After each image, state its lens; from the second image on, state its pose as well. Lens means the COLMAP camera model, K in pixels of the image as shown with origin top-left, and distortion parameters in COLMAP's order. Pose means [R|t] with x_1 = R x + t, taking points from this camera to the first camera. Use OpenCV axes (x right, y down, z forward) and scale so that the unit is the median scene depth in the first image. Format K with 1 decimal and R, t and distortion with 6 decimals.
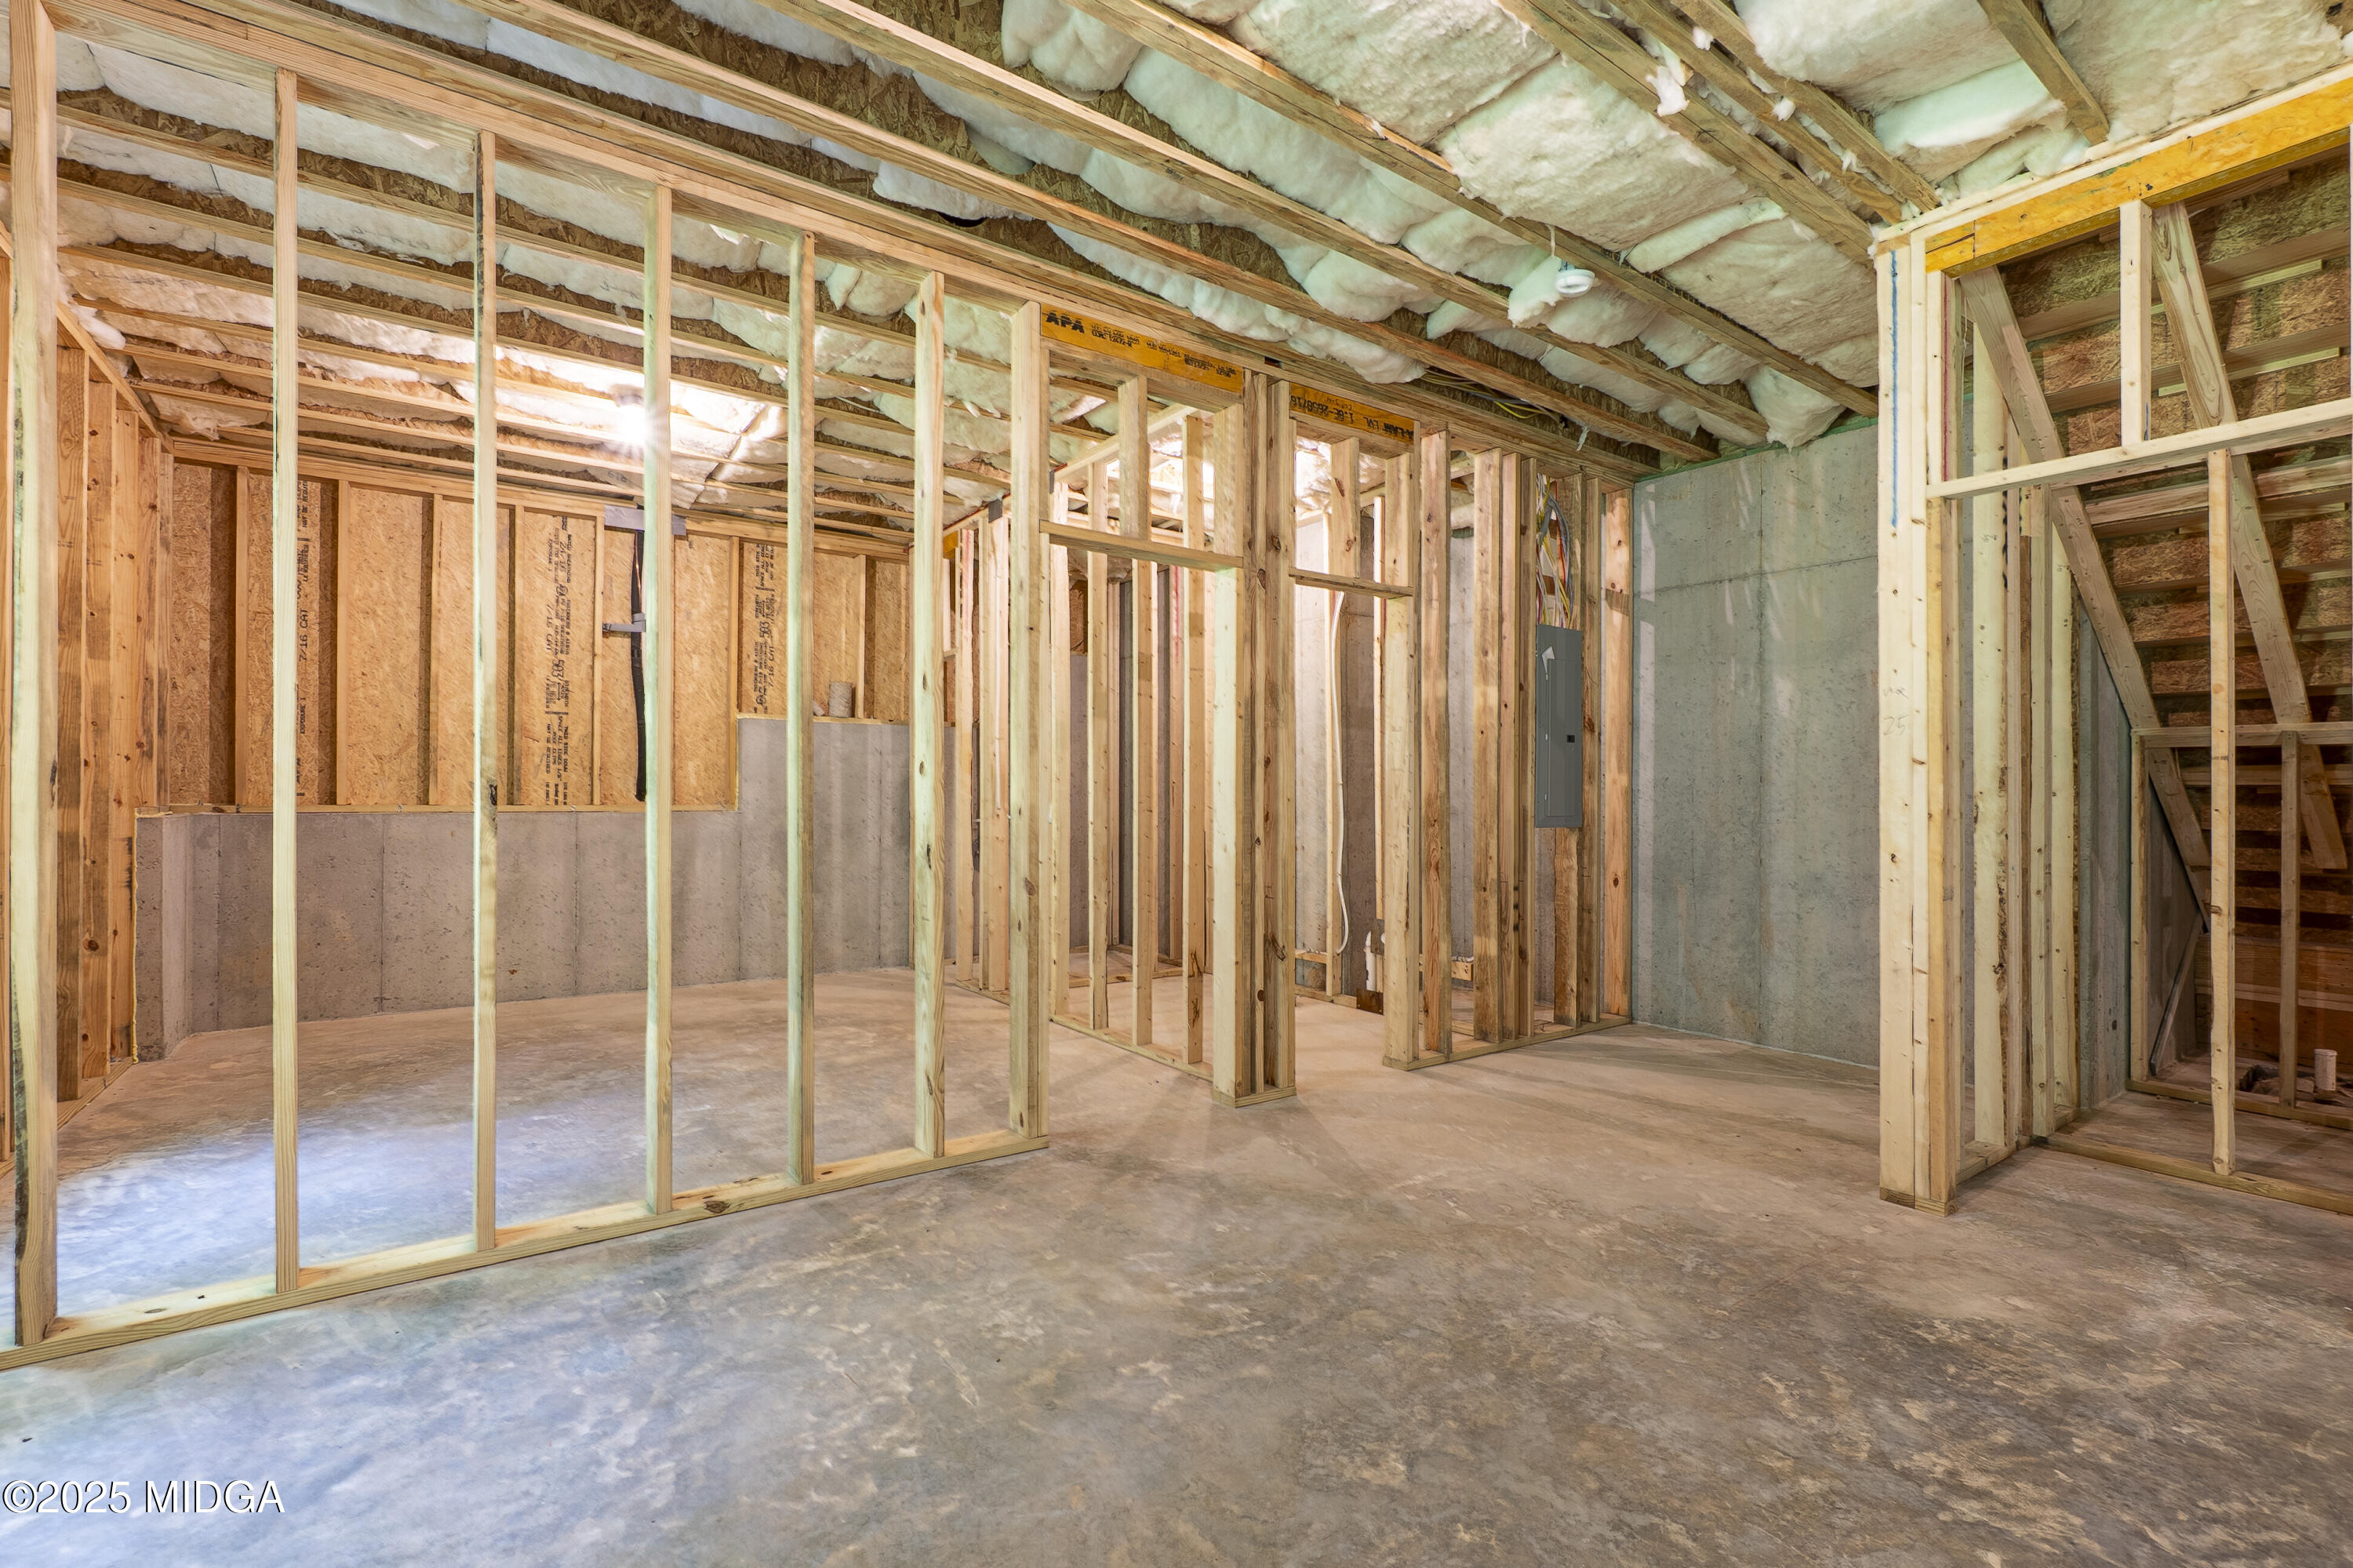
lens RADIAL K [[1018.9, 0, 1171.8], [0, 1018.9, 786.3], [0, 0, 1]] dist [-0.001191, 0.001653]
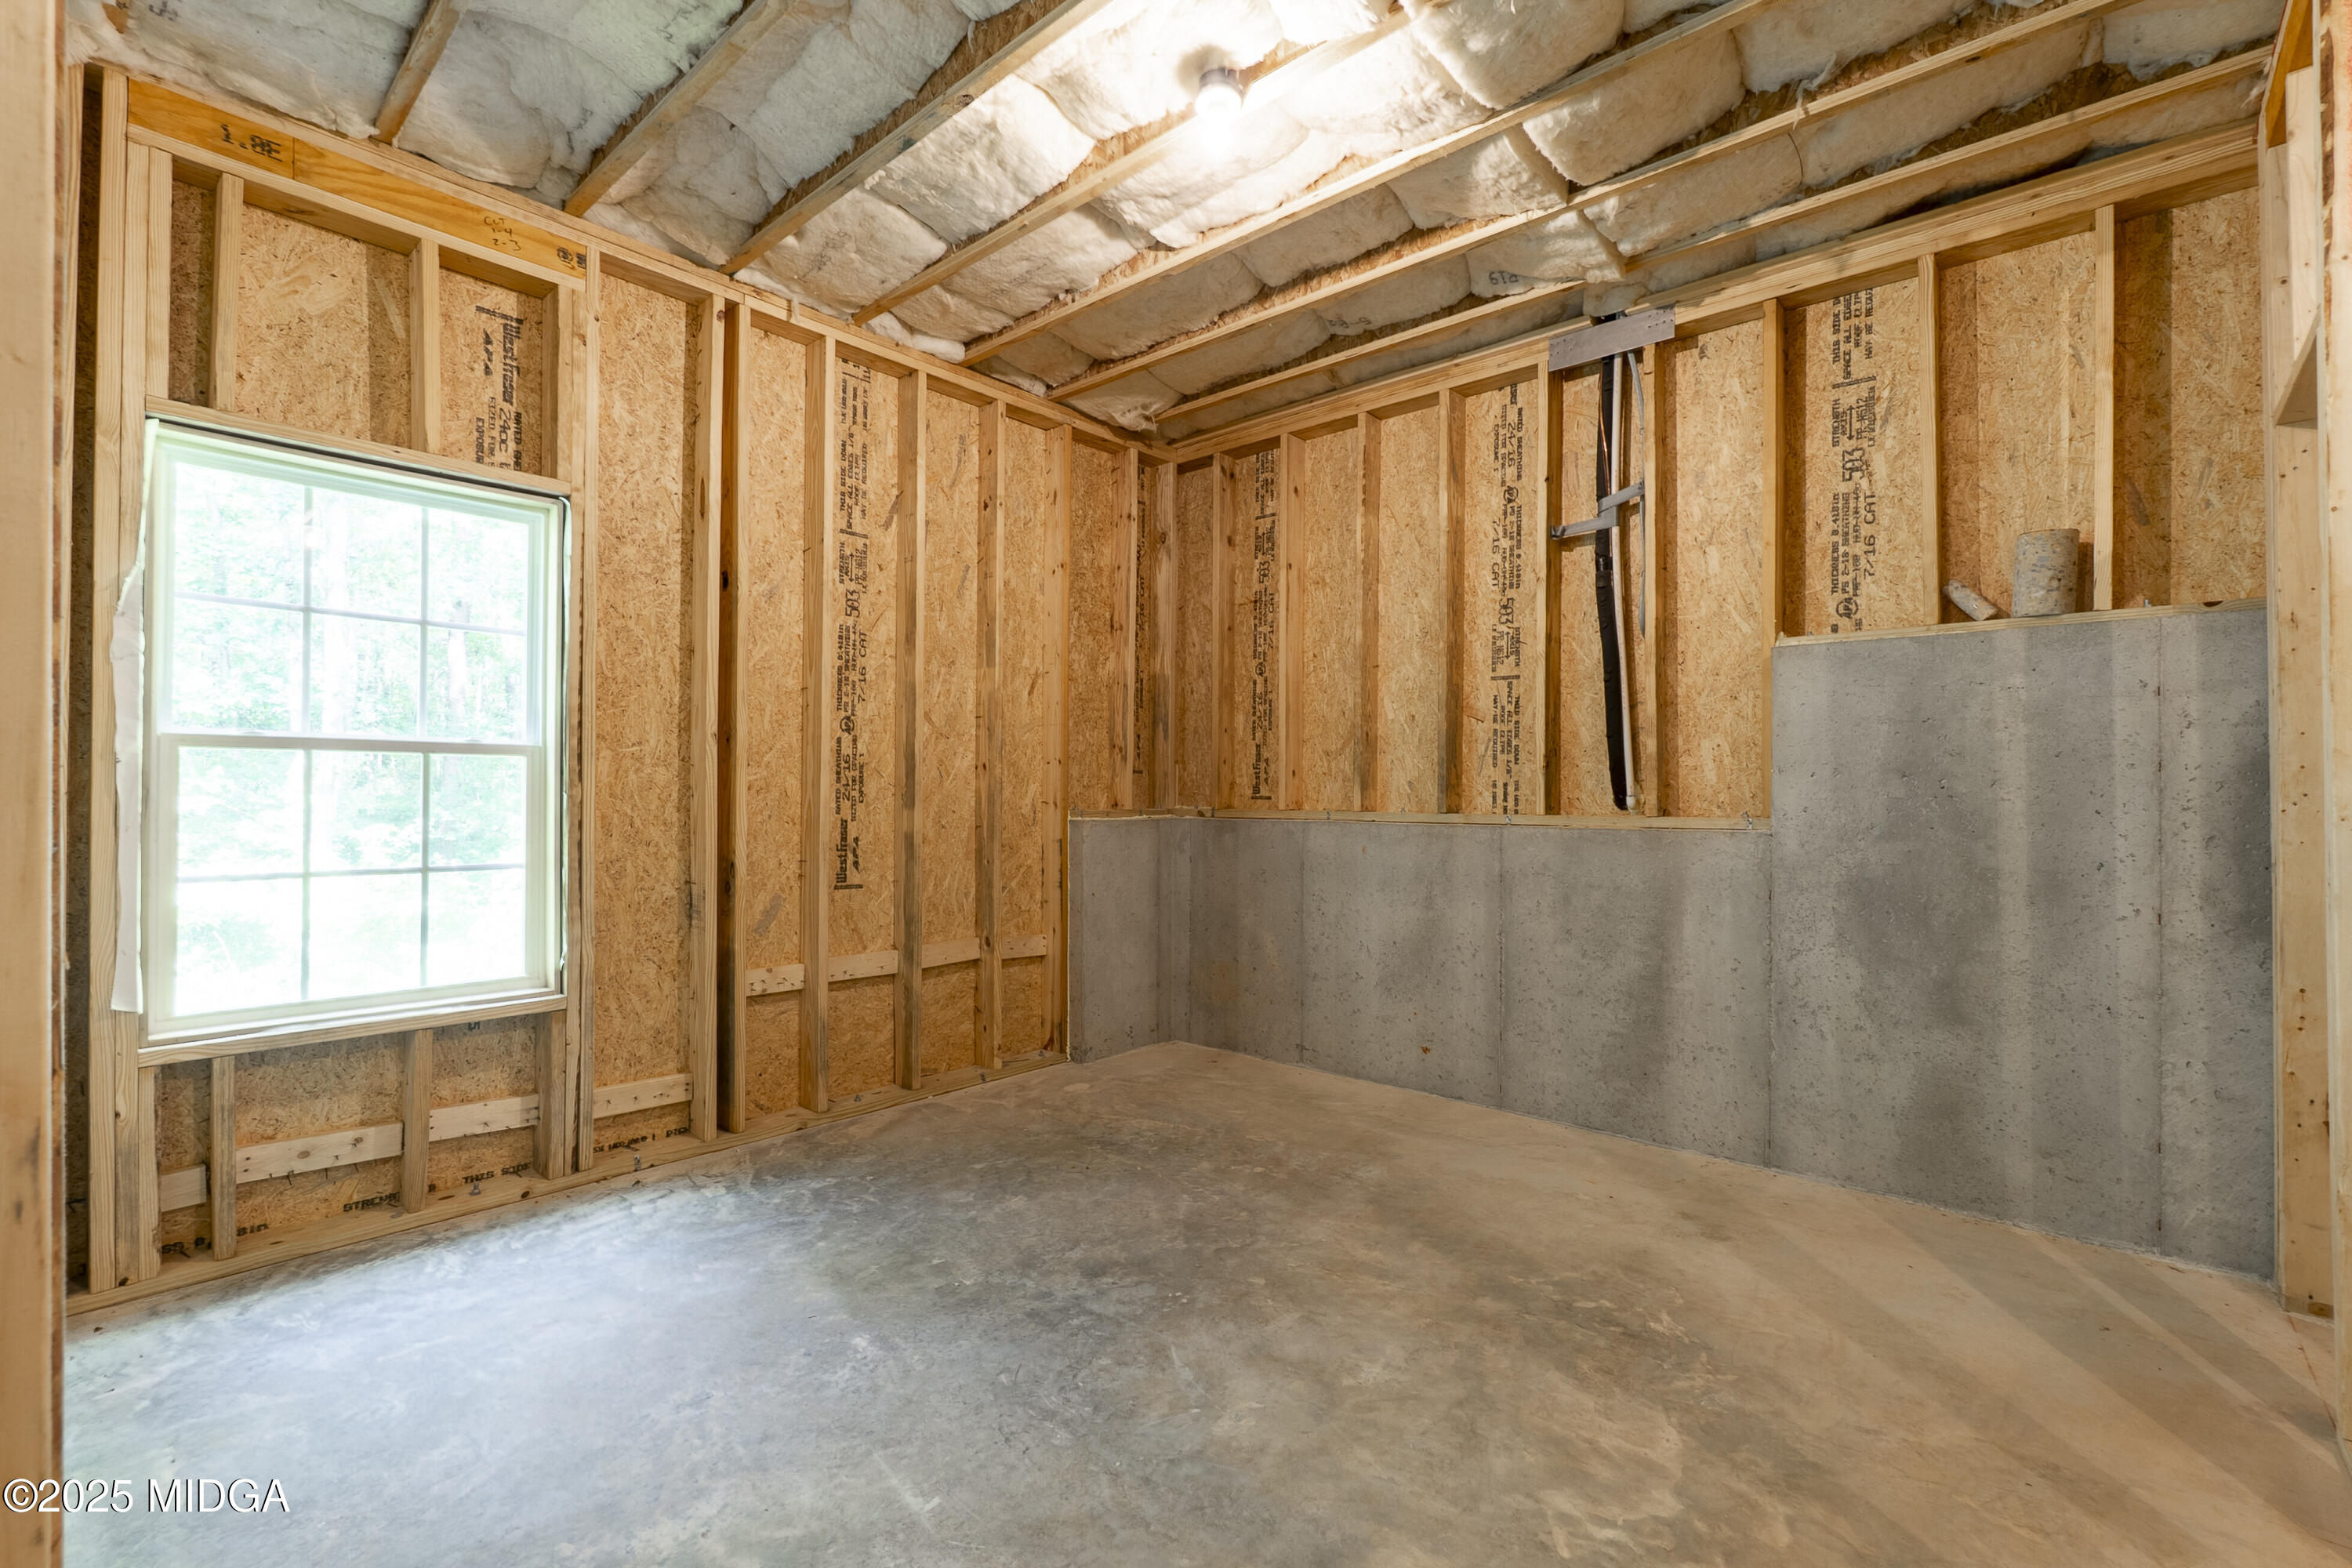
lens RADIAL K [[1018.5, 0, 1195.1], [0, 1018.5, 787.4], [0, 0, 1]] dist [-0.001191, 0.001653]
pose [[0.234194, -0.011141, -0.972126, 0.002945], [0.005163, 0.999934, -0.010216, 0.006838], [0.972176, -0.002626, 0.234237, 0.691403]]
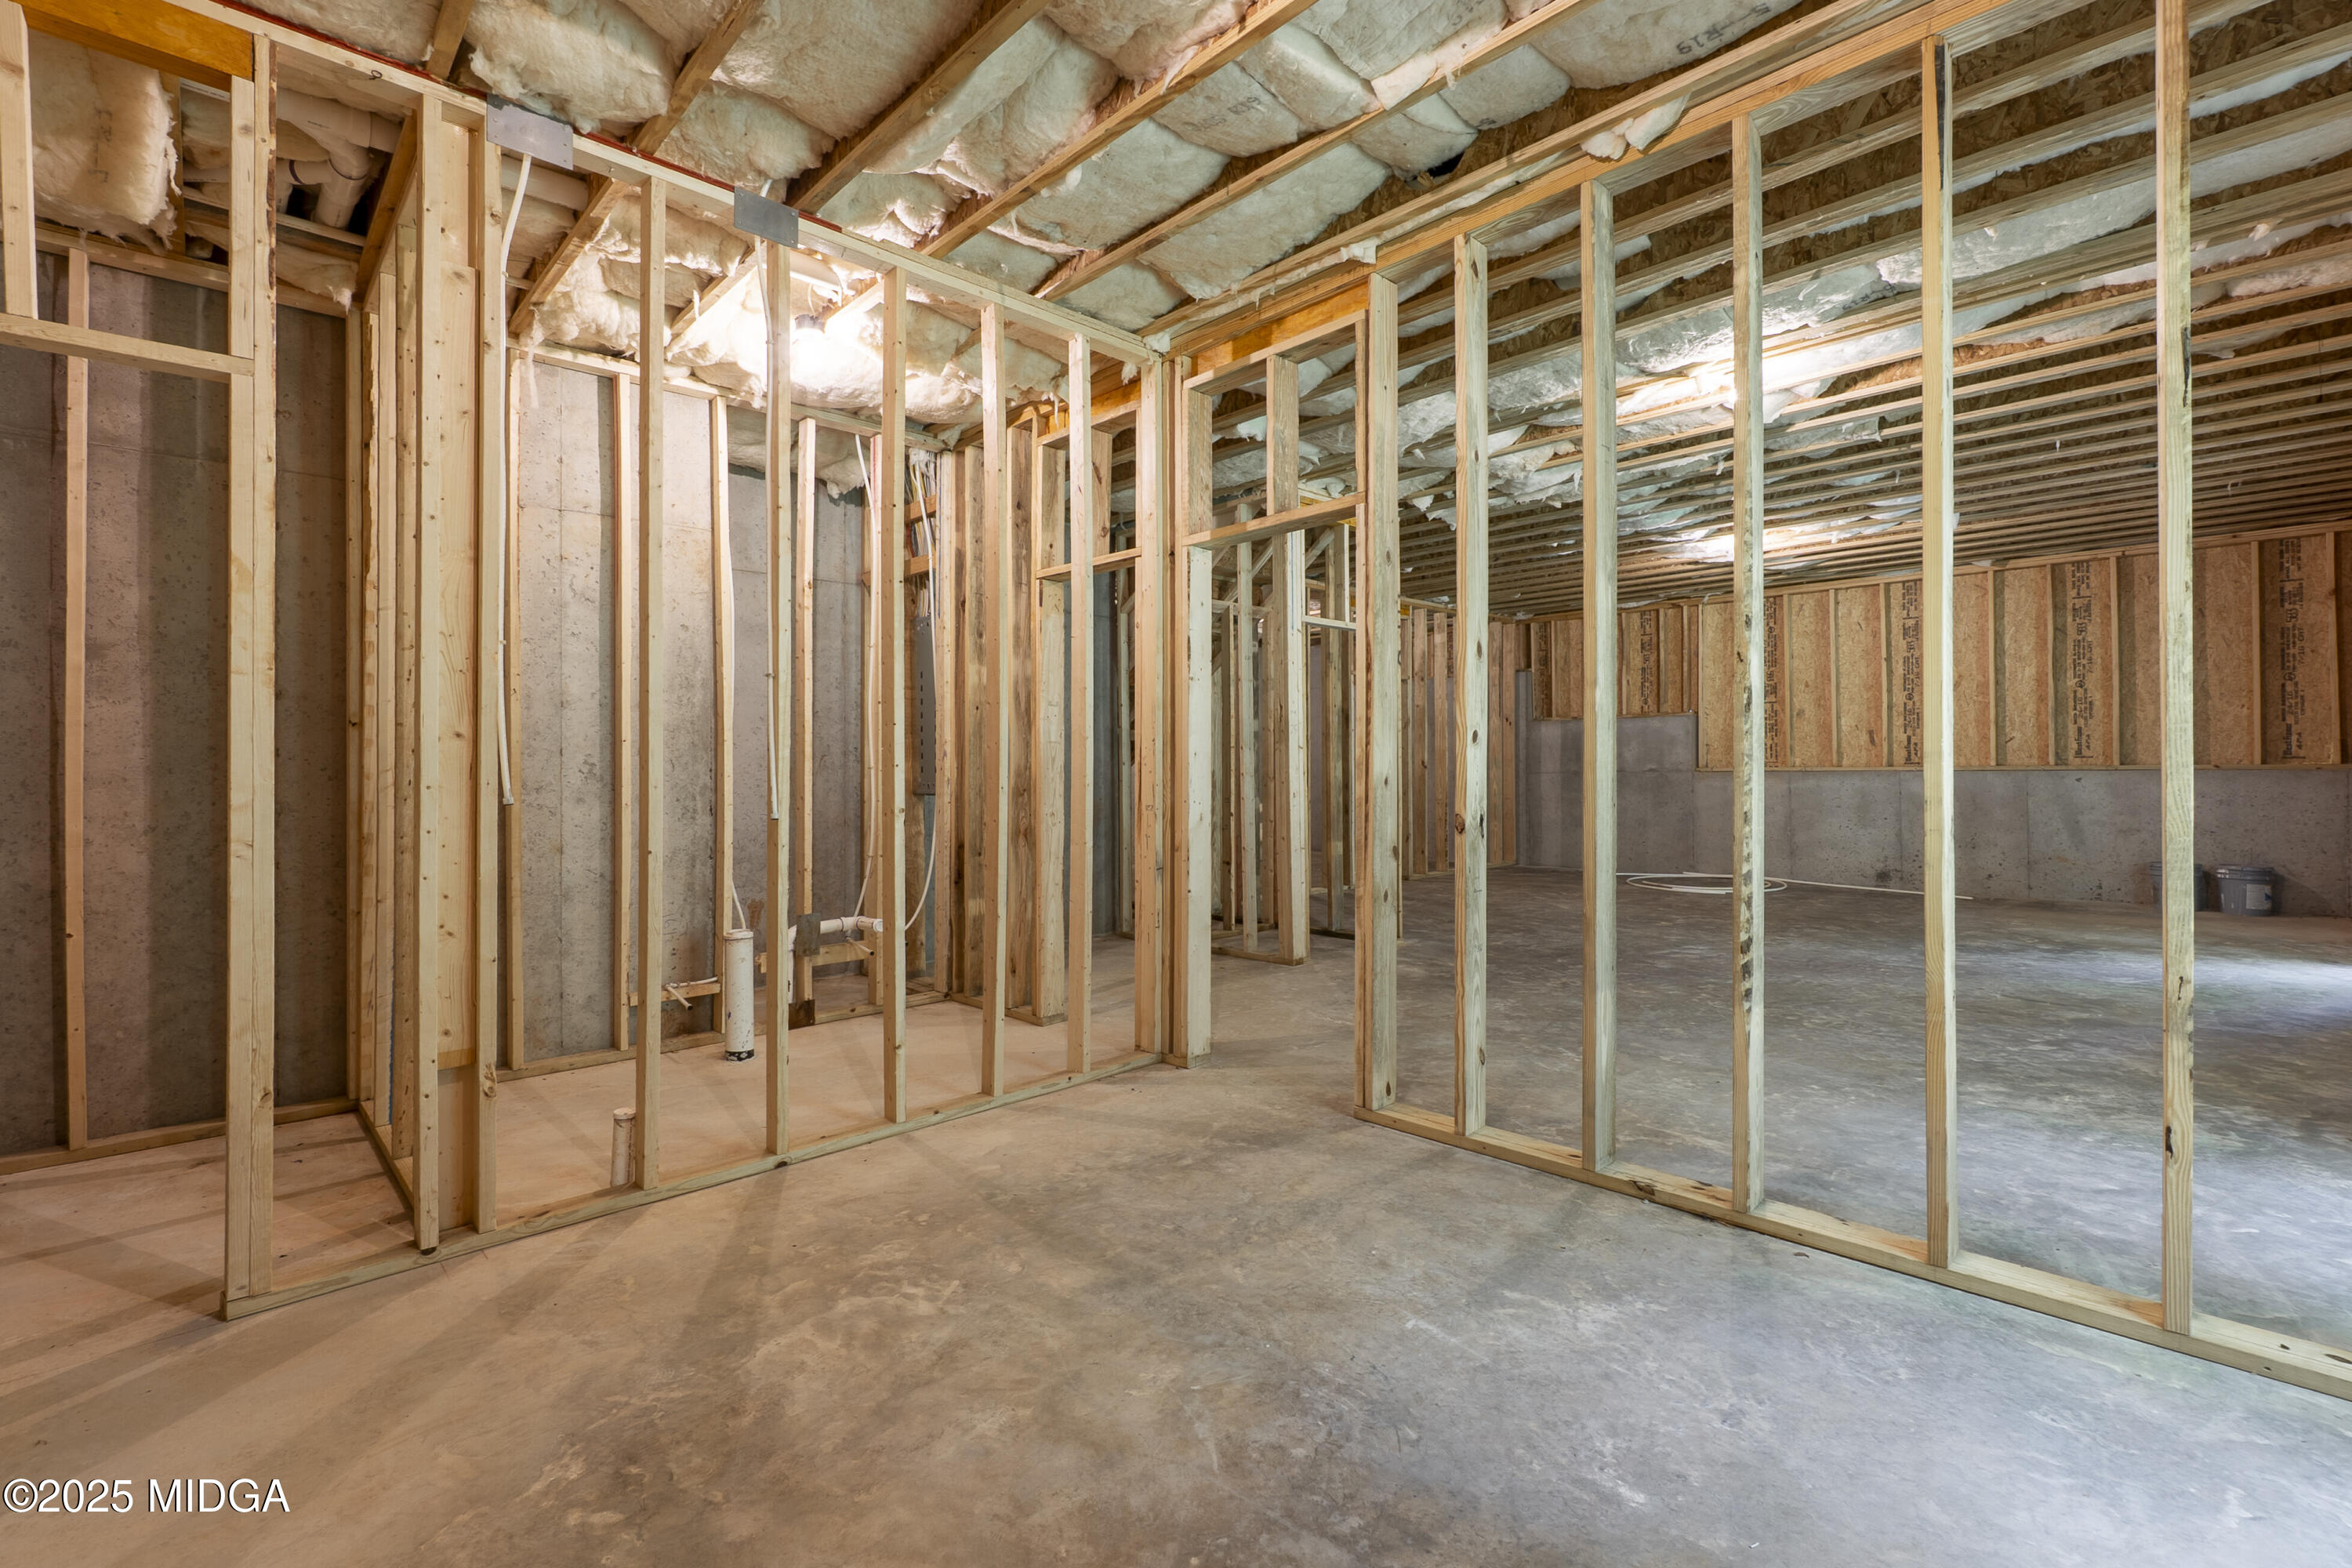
lens RADIAL K [[1018.5, 0, 1152.1], [0, 1018.5, 769.4], [0, 0, 1]] dist [-0.001191, 0.001653]
pose [[-0.127538, -0.005517, 0.991818, -0.679619], [-0.002090, 0.999984, 0.005293, 0.004703], [-0.991831, -0.001398, -0.127548, 0.832056]]
